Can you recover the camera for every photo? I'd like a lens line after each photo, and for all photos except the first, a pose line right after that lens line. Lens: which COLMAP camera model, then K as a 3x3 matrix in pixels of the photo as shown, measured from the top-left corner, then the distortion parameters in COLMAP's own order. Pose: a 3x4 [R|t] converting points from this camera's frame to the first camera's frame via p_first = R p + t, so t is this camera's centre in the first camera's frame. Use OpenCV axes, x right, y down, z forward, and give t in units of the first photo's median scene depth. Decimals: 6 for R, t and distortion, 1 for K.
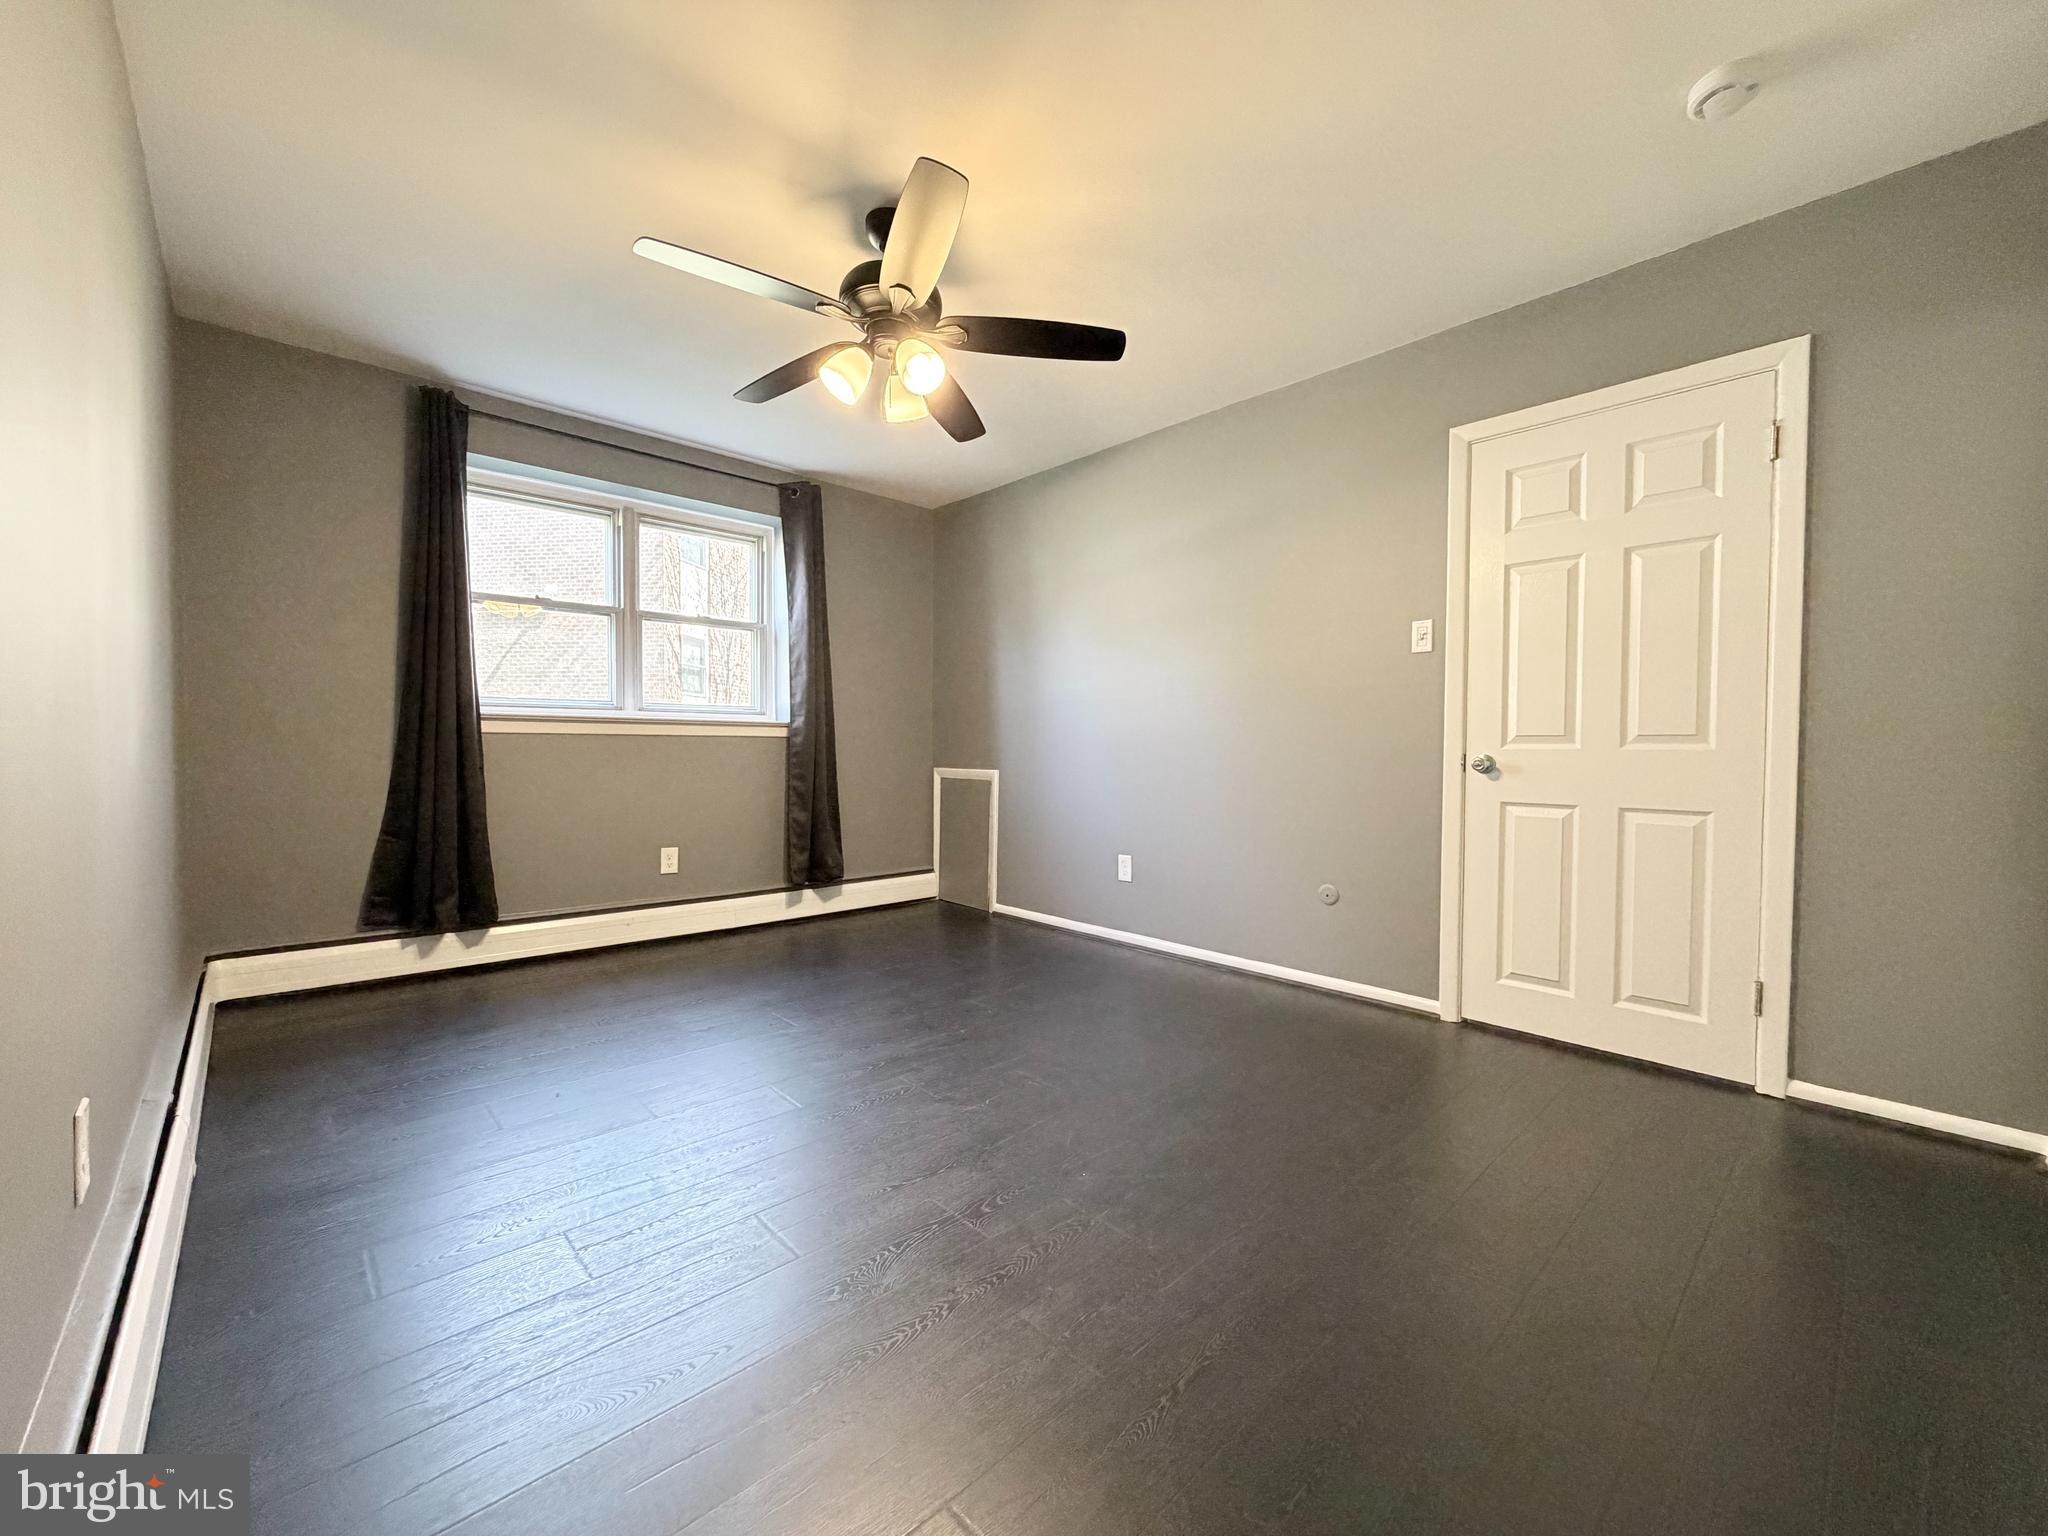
lens RADIAL K [[818.8, 0, 1028.3], [0, 818.8, 765.5], [0, 0, 1]] dist [0.000750, 0.000003]
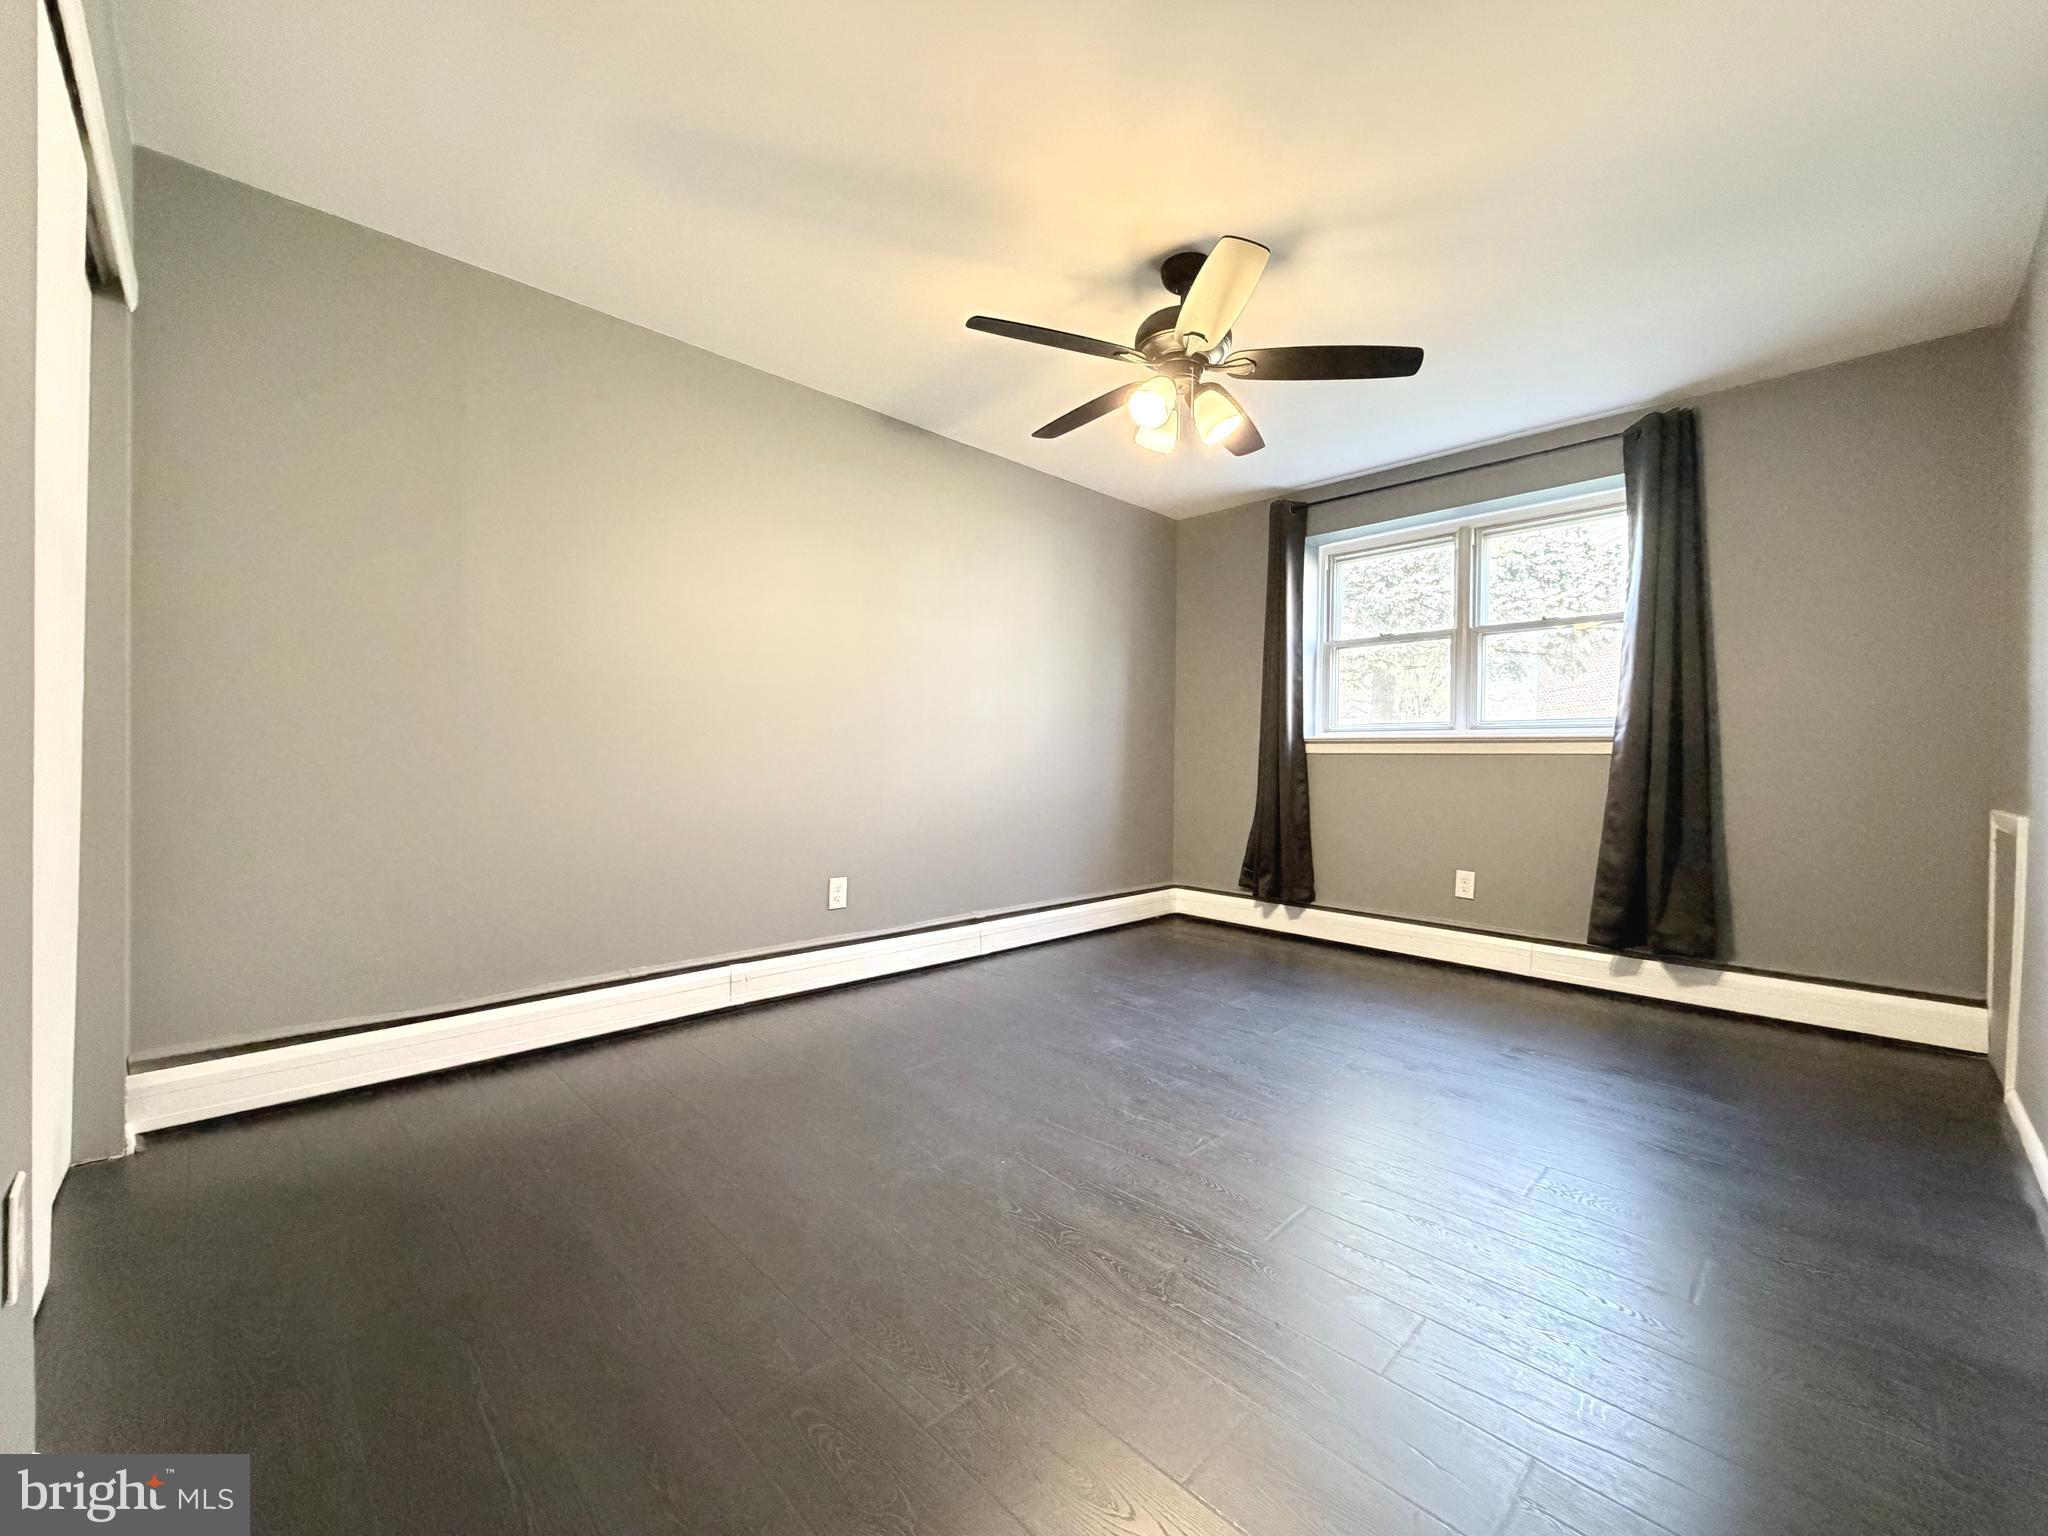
lens RADIAL K [[818.8, 0, 1026.1], [0, 818.8, 766.1], [0, 0, 1]] dist [0.000750, 0.000003]
pose [[0.018278, 0.002977, -0.999829, 0.499410], [-0.033897, 0.999423, 0.002356, -0.007373], [0.999258, 0.033848, 0.018368, 0.453554]]
